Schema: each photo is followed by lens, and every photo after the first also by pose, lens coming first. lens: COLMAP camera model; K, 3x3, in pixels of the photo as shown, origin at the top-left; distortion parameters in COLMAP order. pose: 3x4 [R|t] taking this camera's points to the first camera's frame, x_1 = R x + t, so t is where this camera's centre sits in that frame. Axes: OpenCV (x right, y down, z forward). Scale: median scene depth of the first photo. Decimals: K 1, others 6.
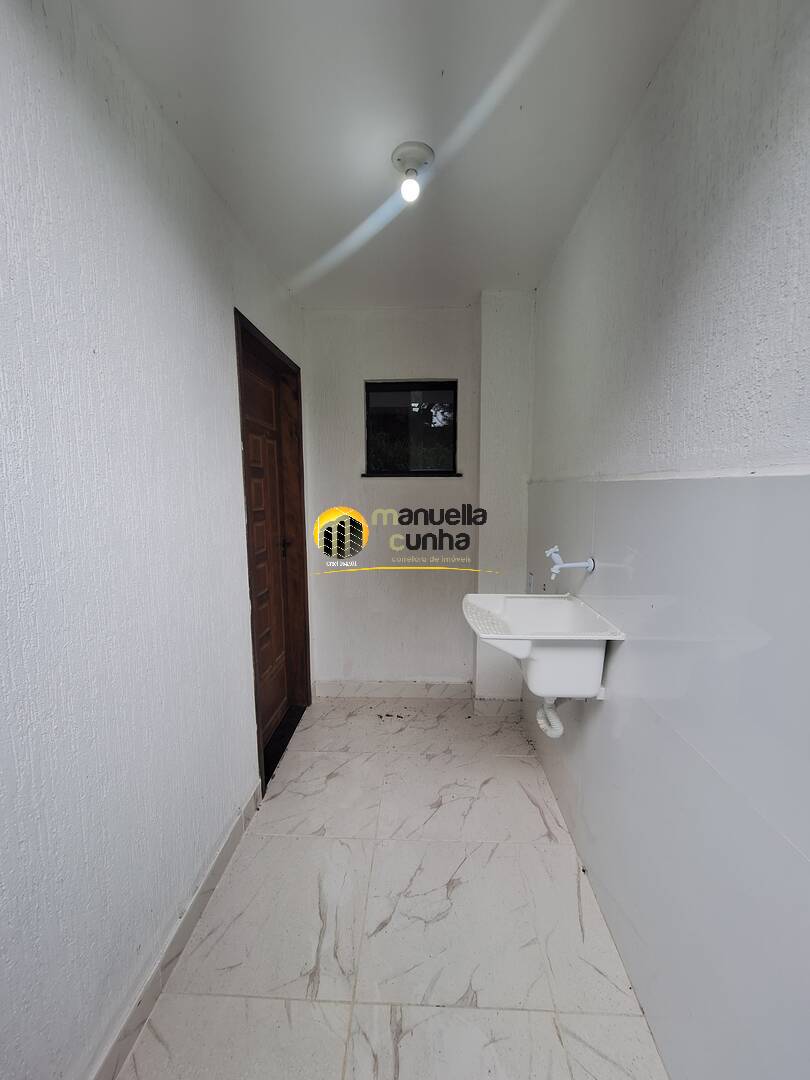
lens RADIAL K [[429.0, 0, 407.0], [0, 429.0, 535.4], [0, 0, 1]] dist [-0.004645, 0.001236]
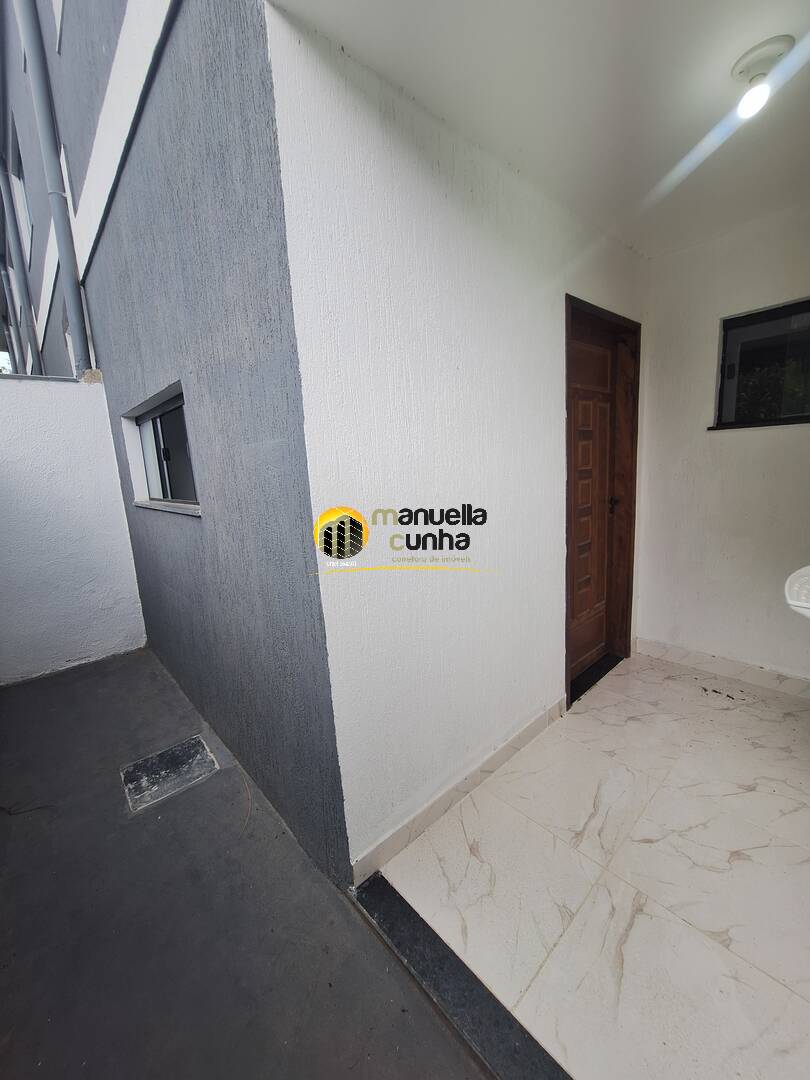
lens RADIAL K [[429.0, 0, 403.6], [0, 429.0, 535.5], [0, 0, 1]] dist [-0.004645, 0.001236]
pose [[0.690011, 0.088386, -0.718382, 0.137148], [-0.026634, 0.994944, 0.096831, 0.016494], [0.723309, -0.047681, 0.688877, -0.112568]]
